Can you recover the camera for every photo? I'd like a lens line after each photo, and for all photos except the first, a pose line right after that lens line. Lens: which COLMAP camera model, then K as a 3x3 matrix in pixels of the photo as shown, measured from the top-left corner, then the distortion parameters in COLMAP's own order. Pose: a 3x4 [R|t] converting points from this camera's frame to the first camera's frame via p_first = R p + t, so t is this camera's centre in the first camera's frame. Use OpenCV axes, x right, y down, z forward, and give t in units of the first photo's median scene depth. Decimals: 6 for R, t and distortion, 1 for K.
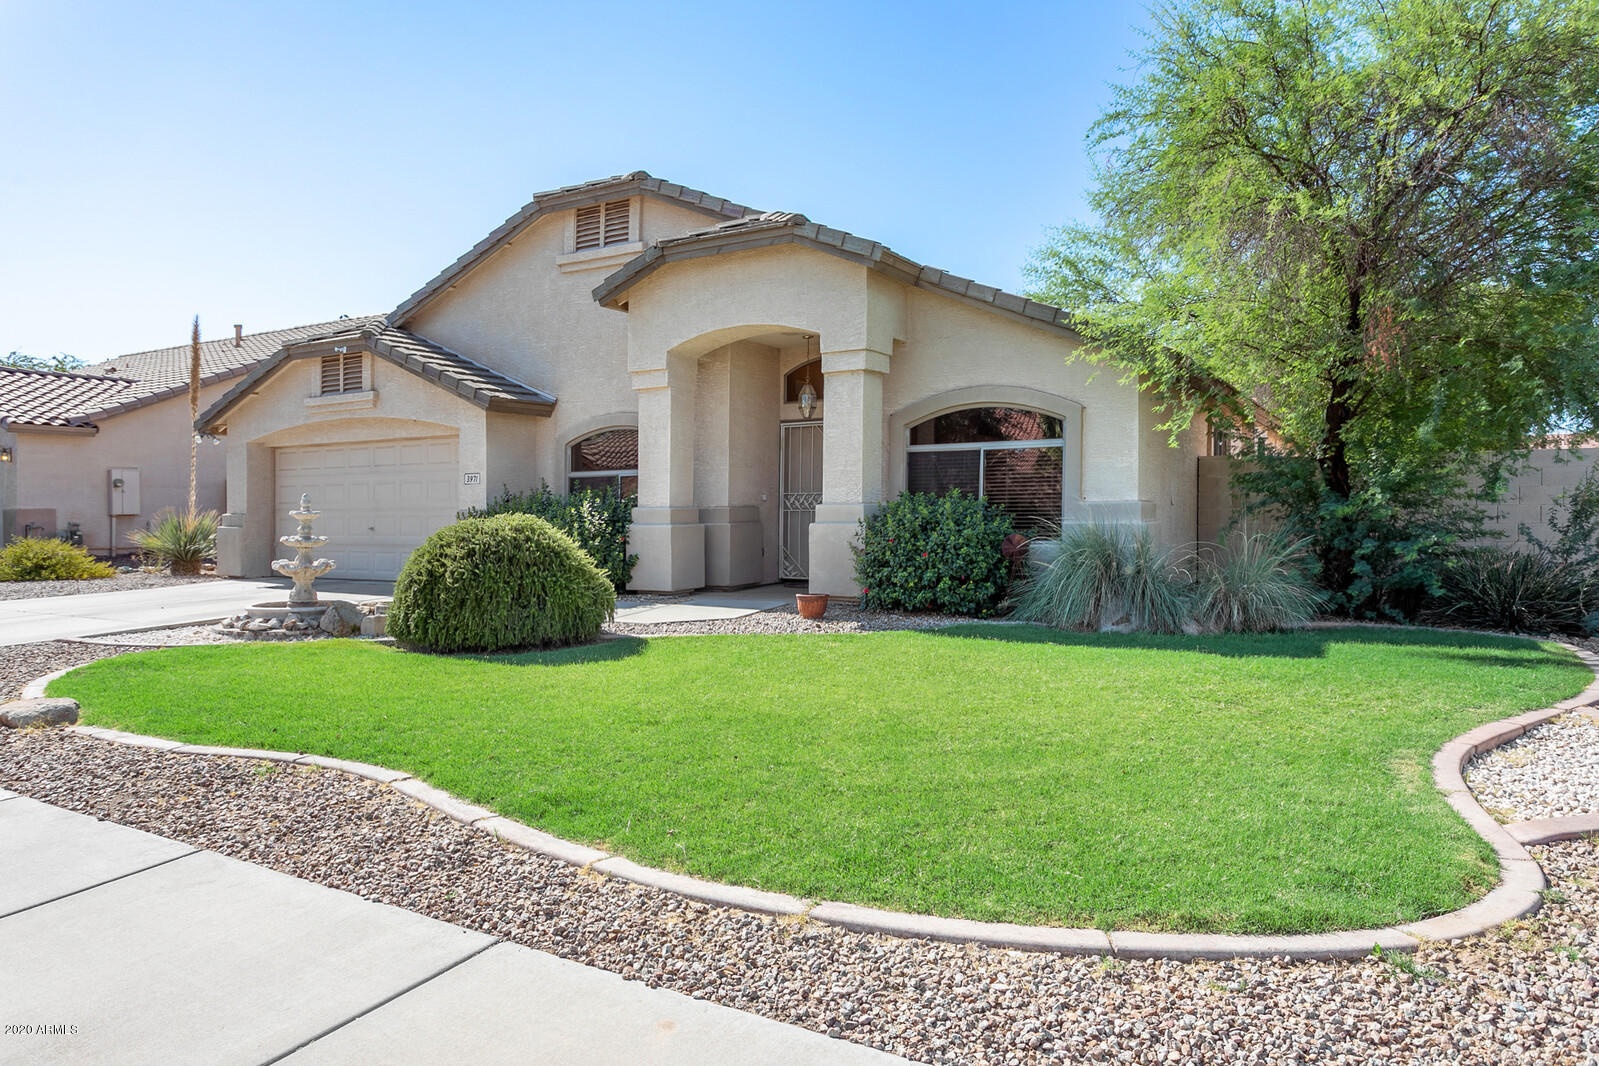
lens RADIAL K [[1129.2, 0, 800.0], [0, 1129.2, 511.6], [0, 0, 1]] dist [-0.000221, 0.000408]
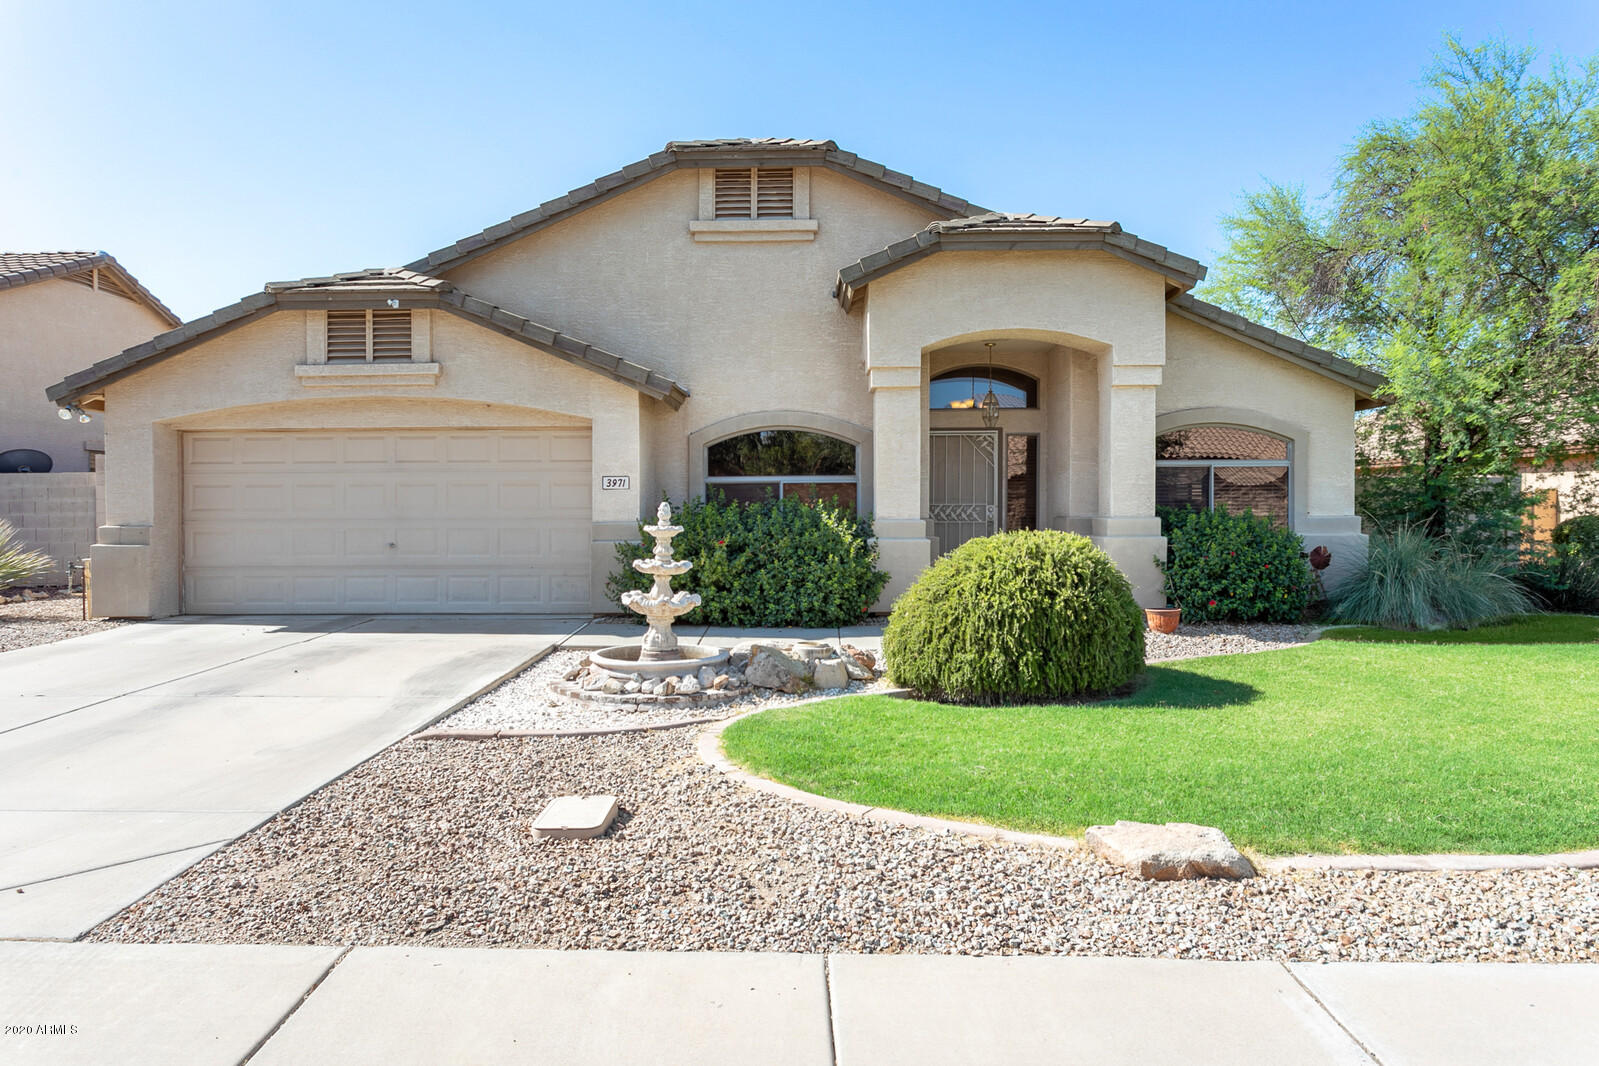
lens RADIAL K [[1035.2, 0, 799.5], [0, 1035.2, 533.0], [0, 0, 1]] dist [-0.004482, -0.000580]
pose [[0.850095, -0.007344, 0.526578, -0.556436], [-0.002966, 0.999820, 0.018733, -0.007408], [-0.526621, -0.017486, 0.849920, 0.295568]]
